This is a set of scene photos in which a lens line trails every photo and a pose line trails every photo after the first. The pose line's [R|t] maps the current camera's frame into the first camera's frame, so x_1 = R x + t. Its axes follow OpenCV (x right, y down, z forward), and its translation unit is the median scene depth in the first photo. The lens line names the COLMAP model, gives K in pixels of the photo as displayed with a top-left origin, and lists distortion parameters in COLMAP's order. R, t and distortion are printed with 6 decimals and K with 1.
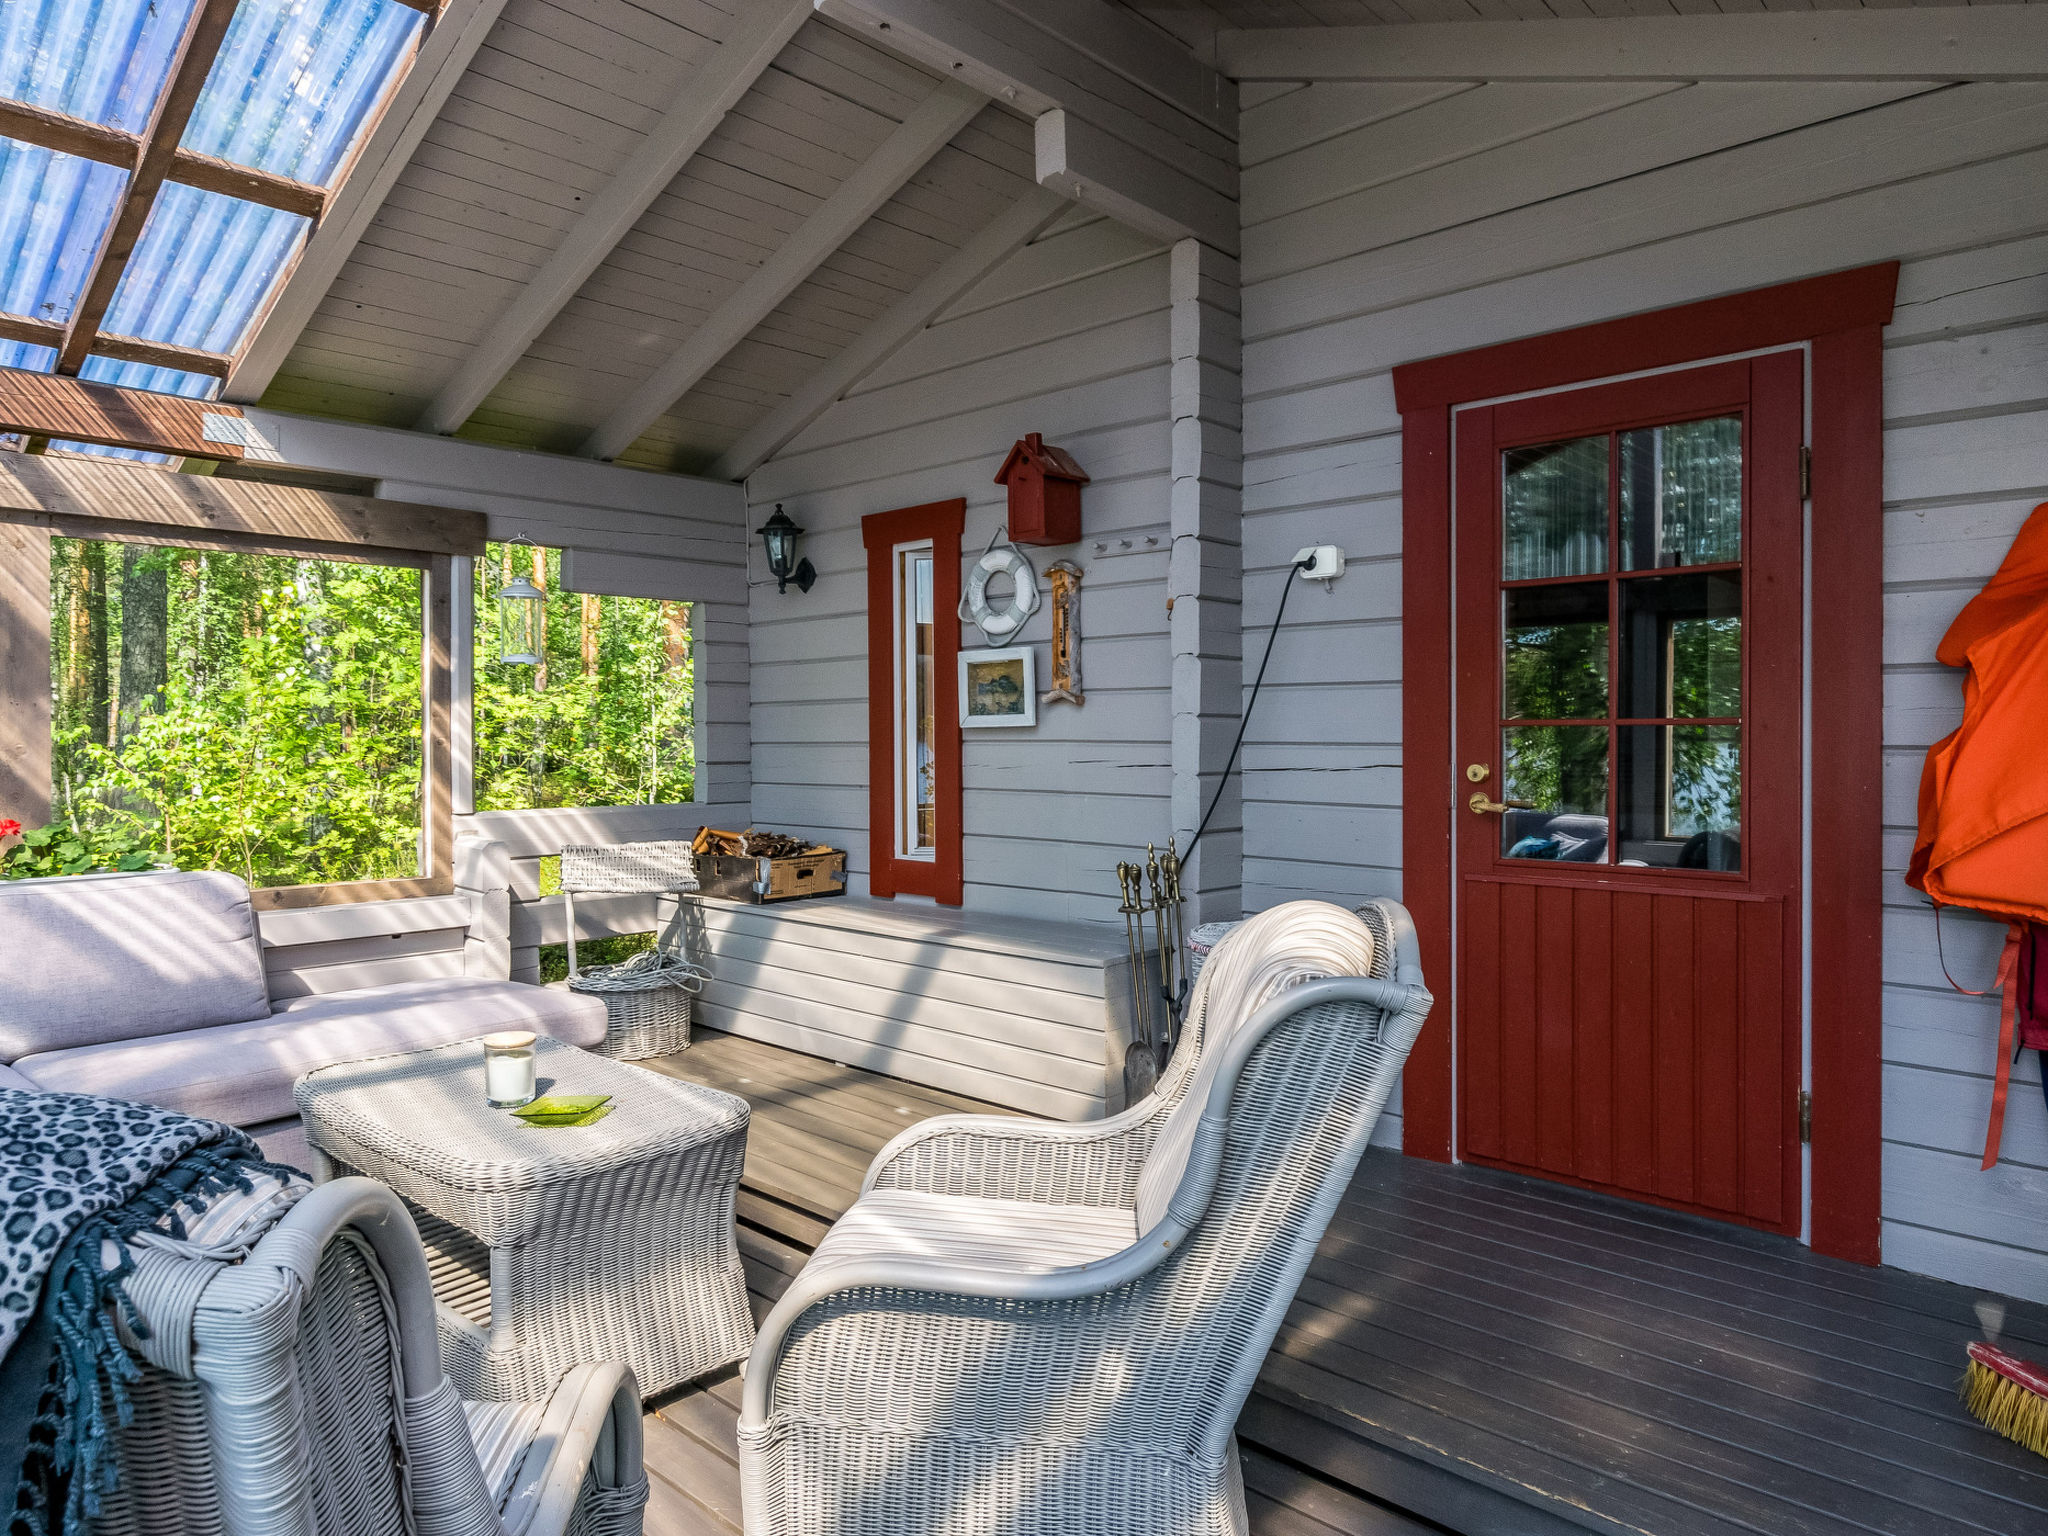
lens RADIAL K [[1289.8, 0, 1024.0], [0, 1289.8, 768.0], [0, 0, 1]] dist [-0.001445, 0.001778]
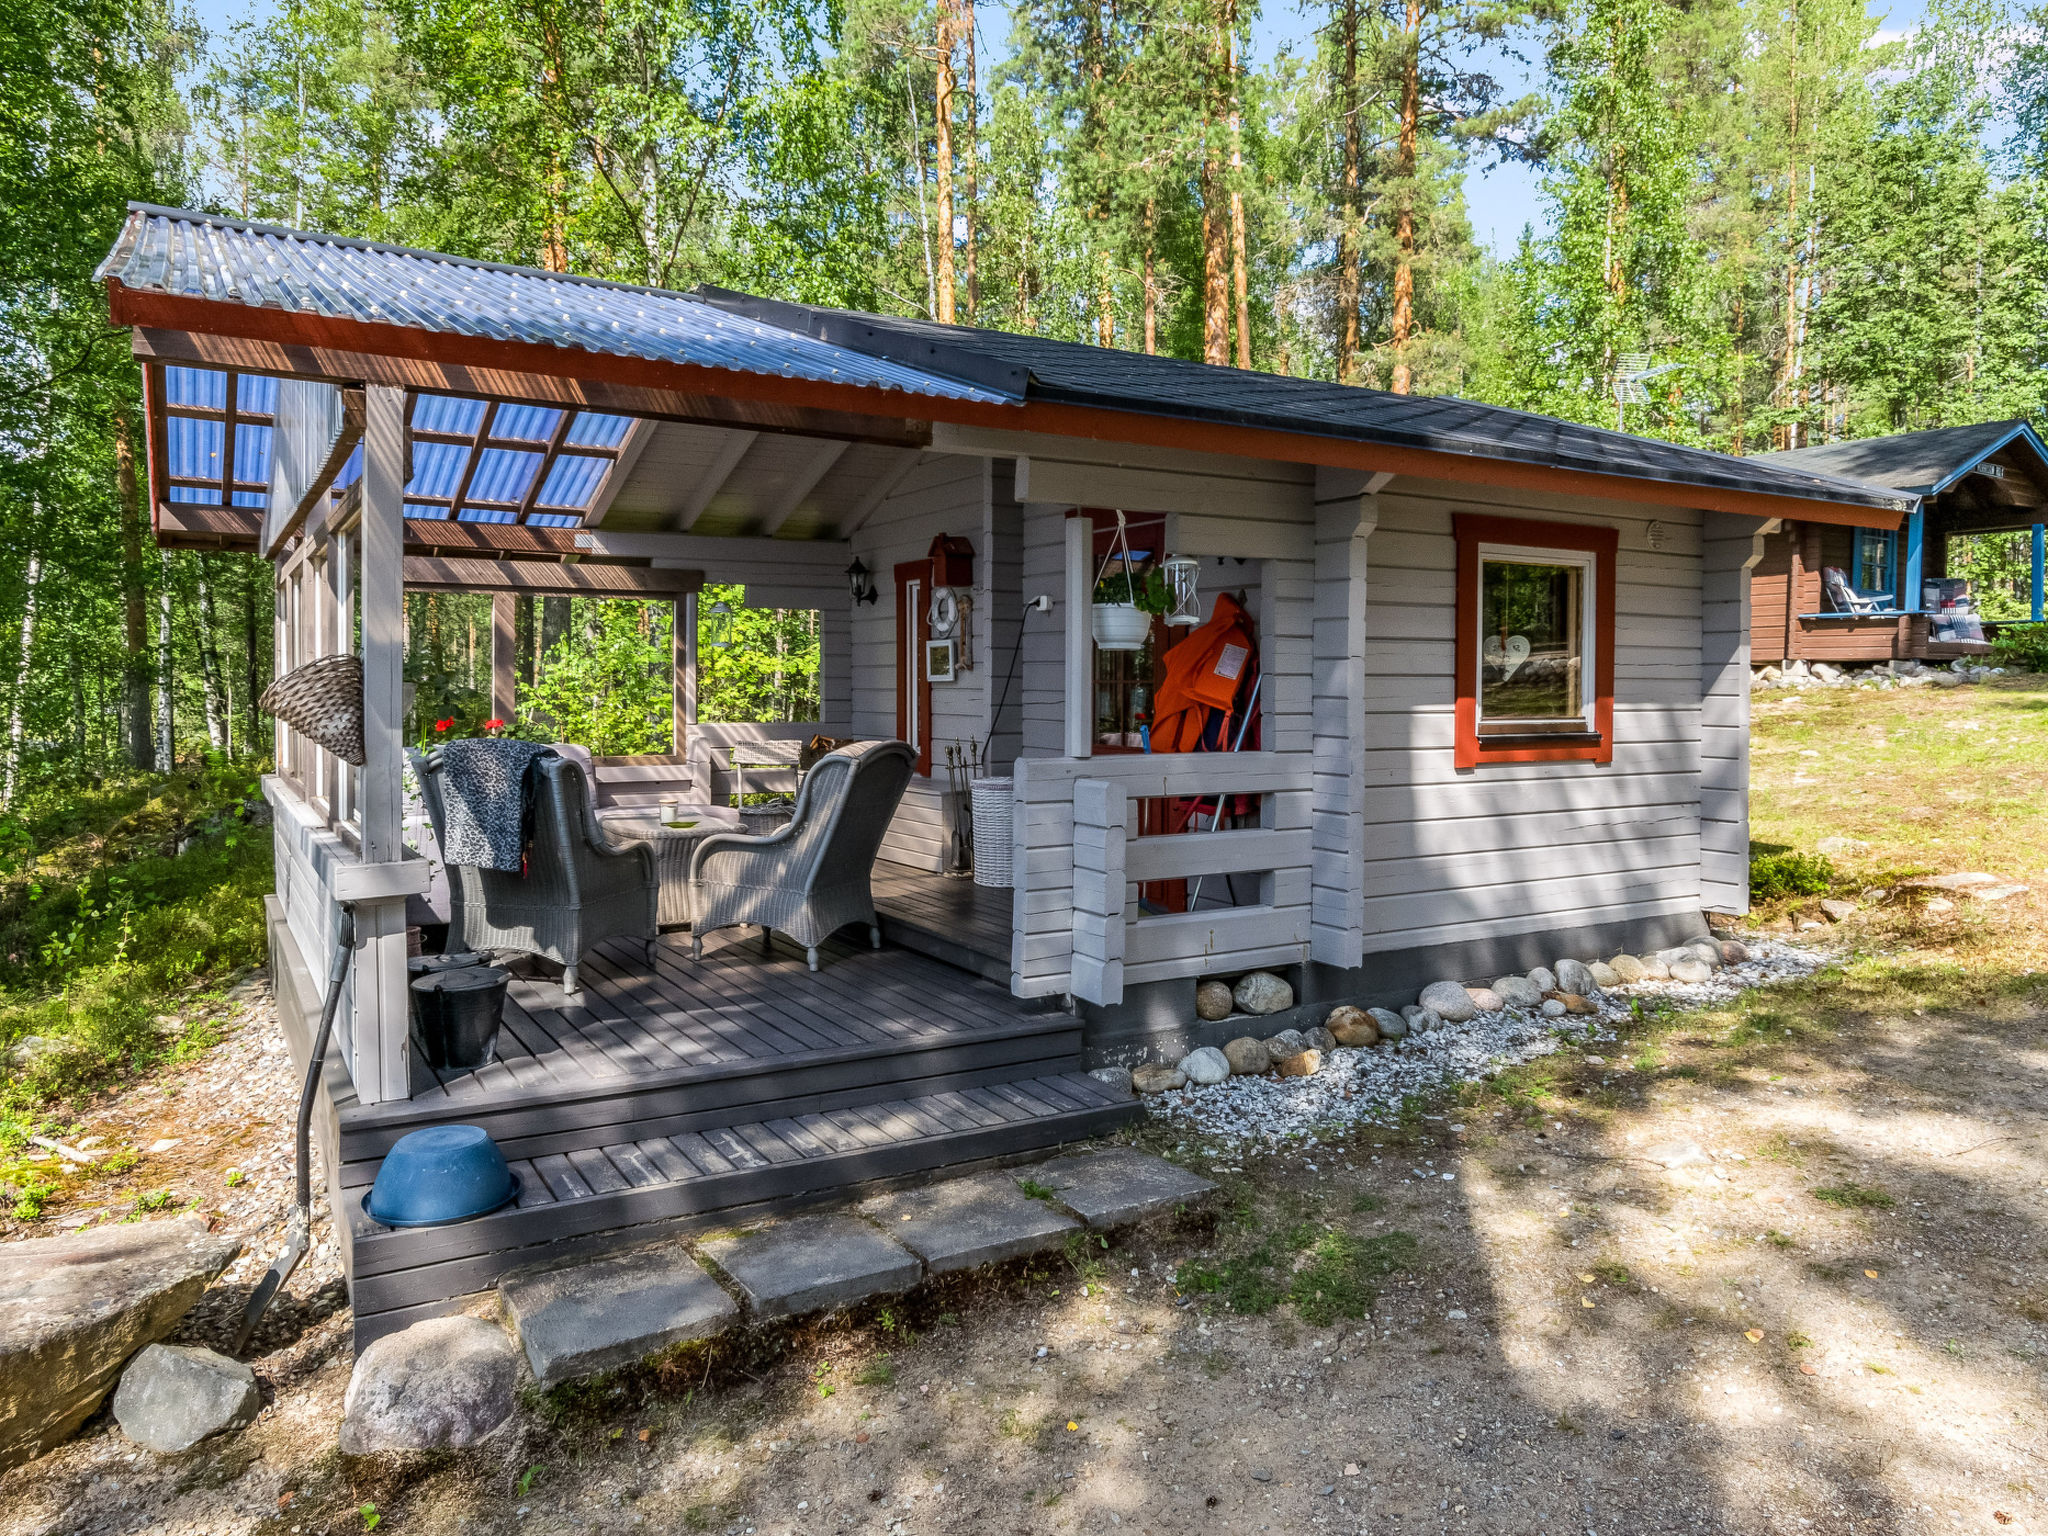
lens RADIAL K [[1399.2, 0, 1022.6], [0, 1399.2, 723.3], [0, 0, 1]] dist [0.000911, 0.001128]
pose [[0.961028, 0.010672, -0.276246, 0.694043], [-0.009003, 0.999933, 0.007310, 0.014504], [0.276306, -0.004538, 0.961059, -0.988270]]
